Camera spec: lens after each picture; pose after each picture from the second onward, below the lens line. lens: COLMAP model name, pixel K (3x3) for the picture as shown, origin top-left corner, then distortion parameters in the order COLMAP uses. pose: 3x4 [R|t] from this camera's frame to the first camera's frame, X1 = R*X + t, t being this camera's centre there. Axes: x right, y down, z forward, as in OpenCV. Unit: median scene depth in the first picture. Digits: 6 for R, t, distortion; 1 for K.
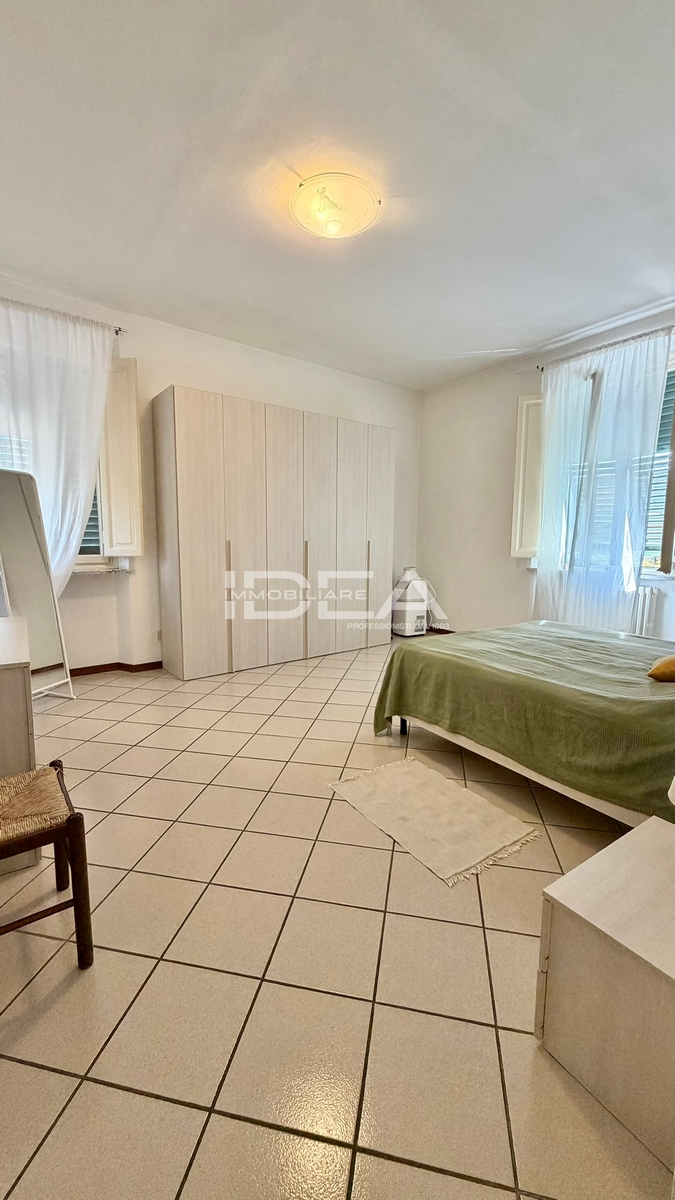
lens RADIAL K [[477.1, 0, 348.9], [0, 477.1, 596.3], [0, 0, 1]] dist [-0.001203, -0.000034]
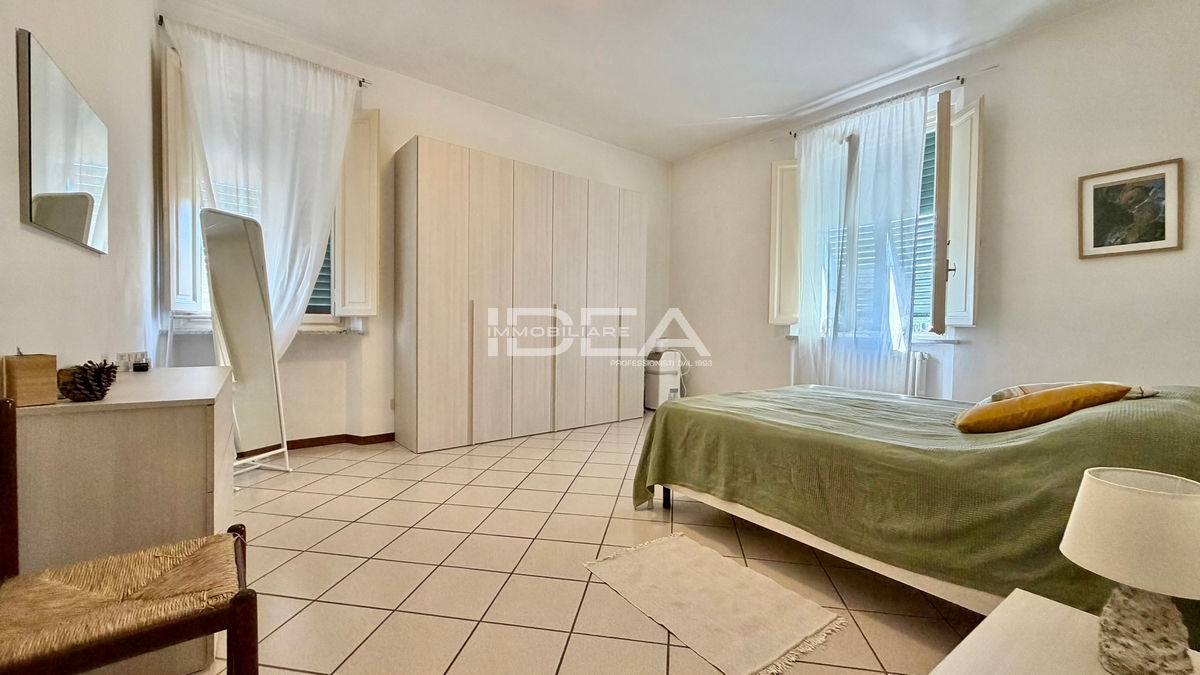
lens RADIAL K [[477.1, 0, 604.8], [0, 477.1, 340.3], [0, 0, 1]] dist [-0.001203, -0.000034]
pose [[0.999696, 0.002302, 0.024529, -0.017677], [0.000008, 0.995597, -0.093736, 0.052785], [-0.024637, 0.093708, 0.995295, 0.084012]]
